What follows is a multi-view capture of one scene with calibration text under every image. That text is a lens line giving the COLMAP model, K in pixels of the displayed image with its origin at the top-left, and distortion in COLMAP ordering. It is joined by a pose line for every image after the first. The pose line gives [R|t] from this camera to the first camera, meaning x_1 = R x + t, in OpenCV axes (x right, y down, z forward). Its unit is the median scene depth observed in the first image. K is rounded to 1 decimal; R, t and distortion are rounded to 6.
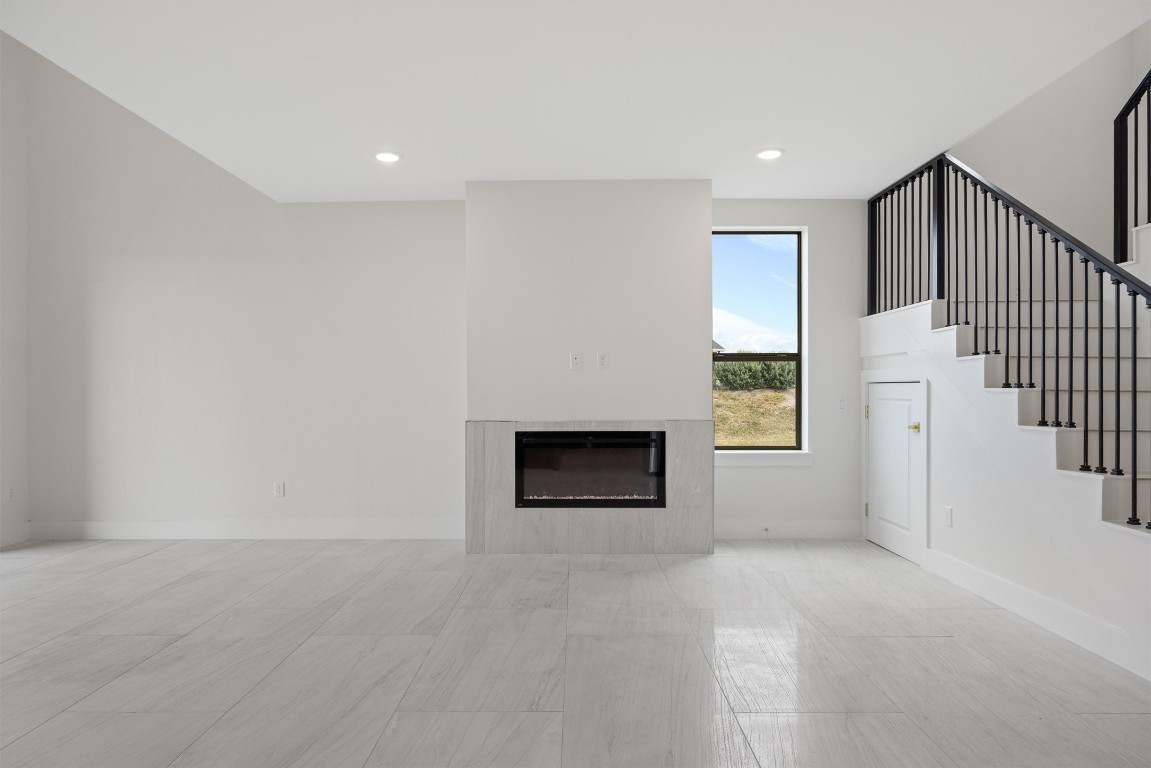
lens RADIAL K [[703.5, 0, 568.5], [0, 703.5, 386.3], [0, 0, 1]] dist [0.005481, -0.006006]
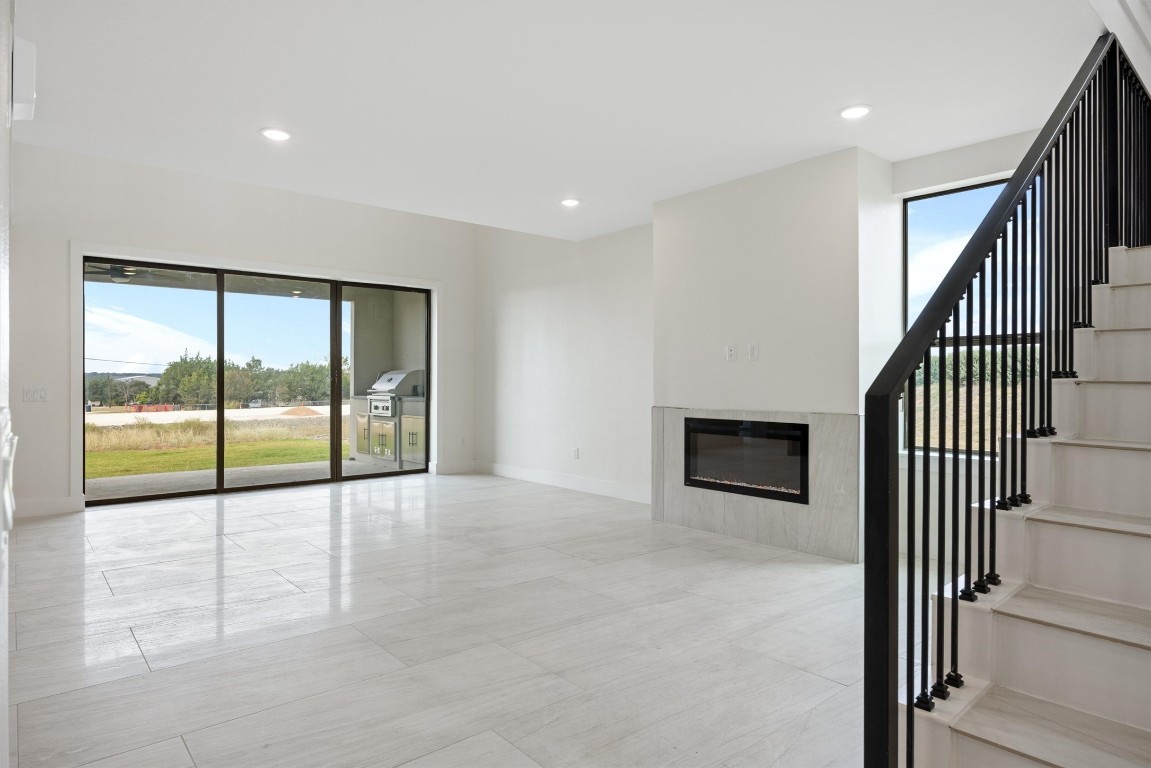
lens RADIAL K [[656.3, 0, 564.0], [0, 656.3, 383.2], [0, 0, 1]] dist [0.030257, 0.000601]
pose [[0.661815, 0.005449, -0.749647, 0.581576], [0.001689, 0.999960, 0.008759, 0.000483], [0.749665, -0.007063, 0.661780, 0.164910]]
